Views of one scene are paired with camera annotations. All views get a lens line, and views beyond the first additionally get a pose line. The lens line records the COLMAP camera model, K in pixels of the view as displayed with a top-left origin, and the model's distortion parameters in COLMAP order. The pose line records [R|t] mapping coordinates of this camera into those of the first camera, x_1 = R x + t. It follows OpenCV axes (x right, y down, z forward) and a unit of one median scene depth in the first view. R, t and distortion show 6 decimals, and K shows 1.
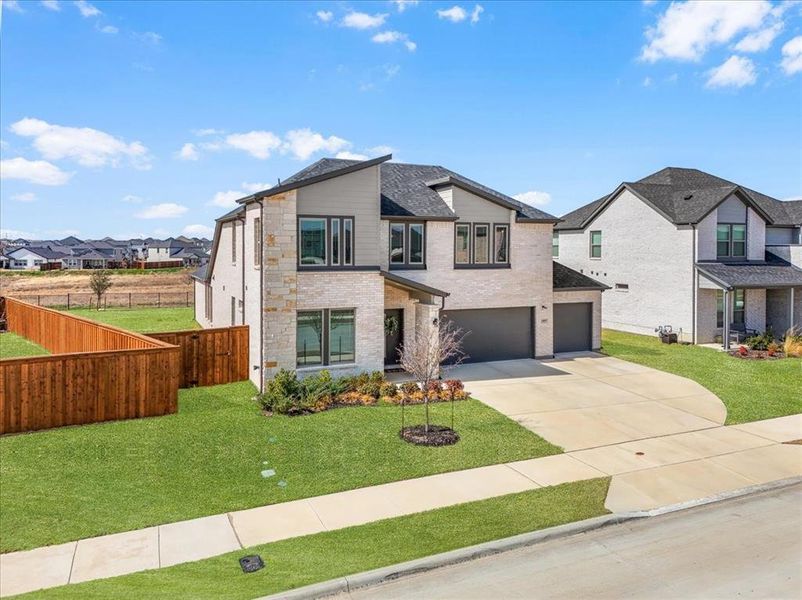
lens RADIAL K [[599.4, 0, 398.0], [0, 599.4, 251.6], [0, 0, 1]] dist [0.034969, -0.004664]
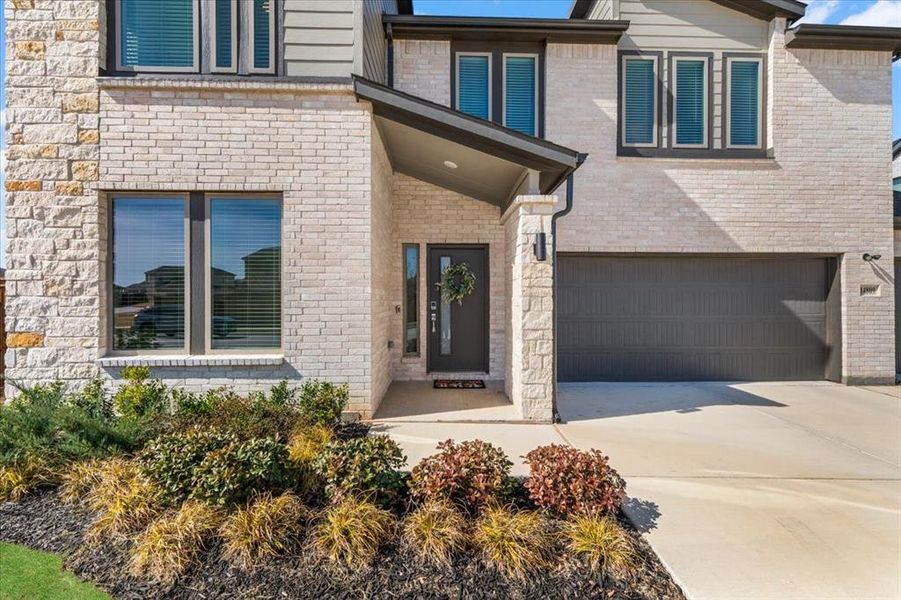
lens RADIAL K [[386.1, 0, 454.7], [0, 386.1, 301.0], [0, 0, 1]] dist [0.003289, 0.000210]
pose [[0.930317, -0.003243, -0.366742, 0.099322], [0.001788, 0.999989, -0.004306, 0.151907], [0.366752, 0.003350, 0.930313, 0.807000]]
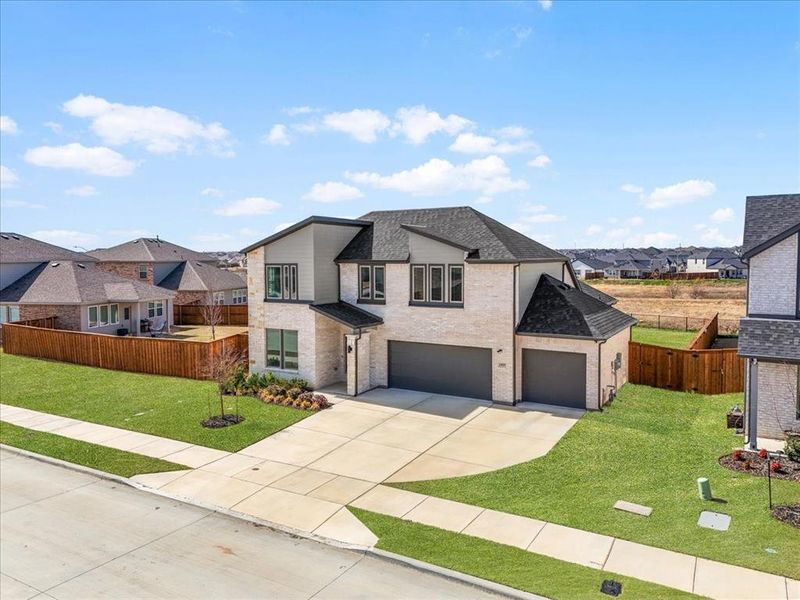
lens RADIAL K [[583.8, 0, 397.9], [0, 583.8, 278.1], [0, 0, 1]] dist [0.036130, -0.002631]
pose [[0.584291, 0.024133, -0.811185, 1.109294], [0.002148, 0.999508, 0.031283, -0.065191], [0.811541, -0.020021, 0.583952, 0.397853]]
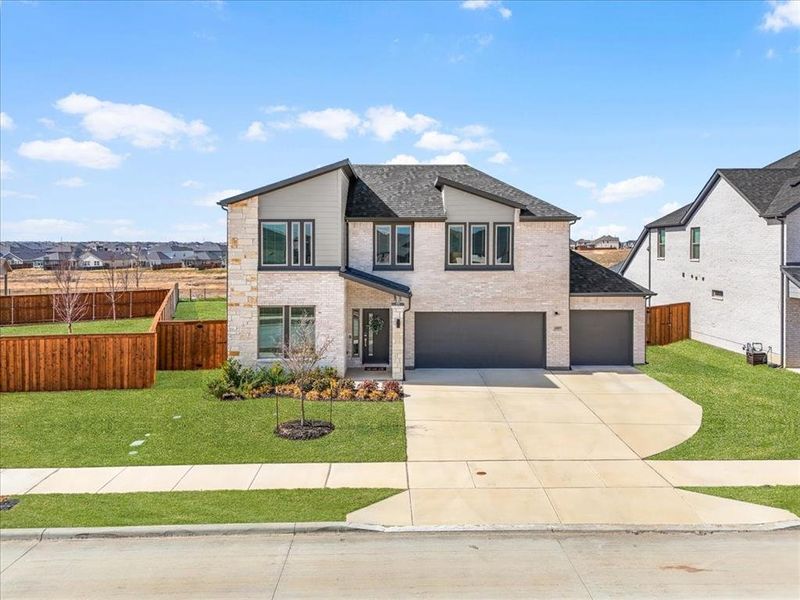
lens RADIAL K [[597.9, 0, 397.0], [0, 597.9, 251.8], [0, 0, 1]] dist [0.034969, -0.004664]
pose [[0.918616, -0.002475, -0.395145, 0.467174], [0.001899, 0.999996, -0.001848, 0.000407], [0.395148, 0.000947, 0.918617, 0.083215]]
